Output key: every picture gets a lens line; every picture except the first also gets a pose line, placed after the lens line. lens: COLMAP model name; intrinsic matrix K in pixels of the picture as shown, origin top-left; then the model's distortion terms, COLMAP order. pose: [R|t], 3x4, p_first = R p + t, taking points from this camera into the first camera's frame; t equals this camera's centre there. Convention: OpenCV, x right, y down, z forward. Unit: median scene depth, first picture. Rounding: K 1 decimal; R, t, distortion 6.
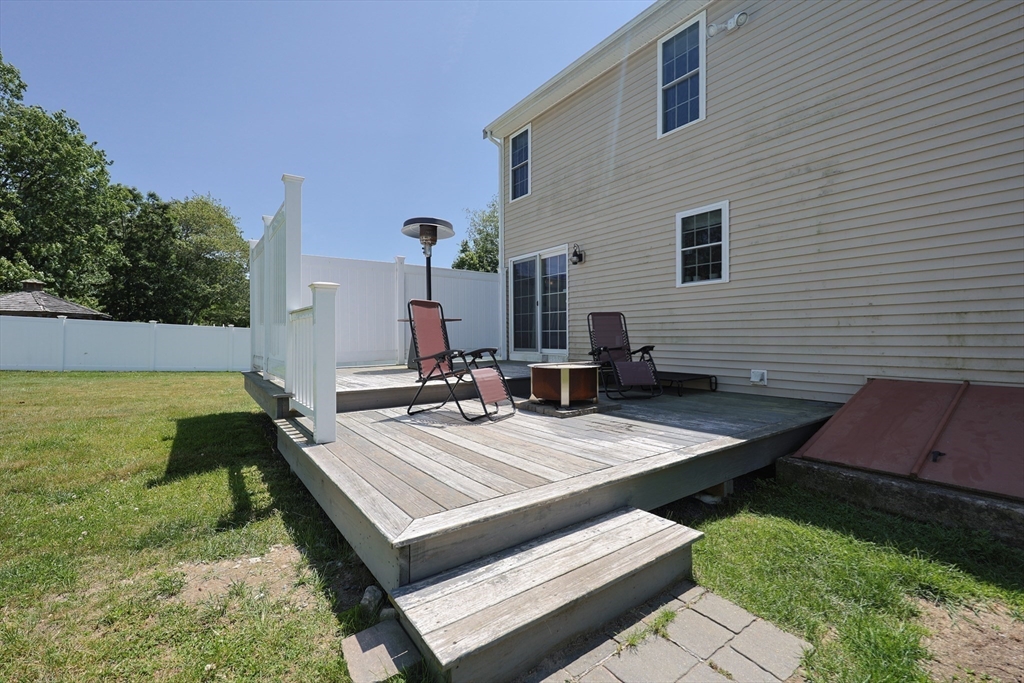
lens RADIAL K [[434.1, 0, 527.5], [0, 434.1, 337.4], [0, 0, 1]] dist [-0.000370, 0.000055]
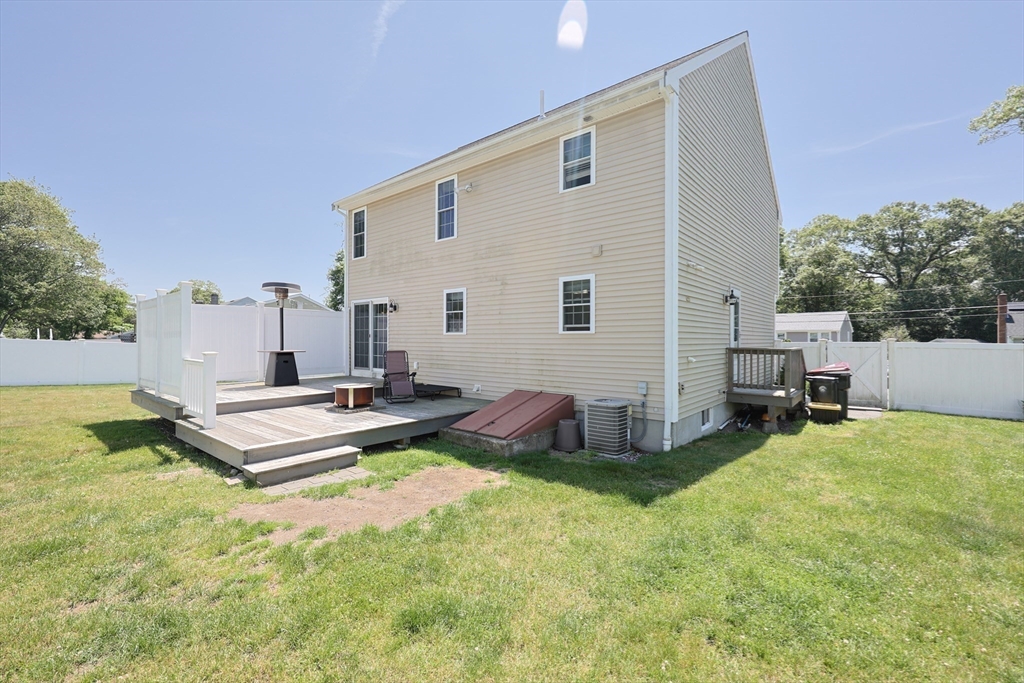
lens RADIAL K [[441.0, 0, 526.6], [0, 441.0, 339.9], [0, 0, 1]] dist [0.000527, 0.000063]
pose [[0.973584, 0.005658, 0.228258, 0.279114], [-0.006560, 0.999973, 0.003195, -0.106379], [-0.228234, -0.004608, 0.973595, -0.743503]]
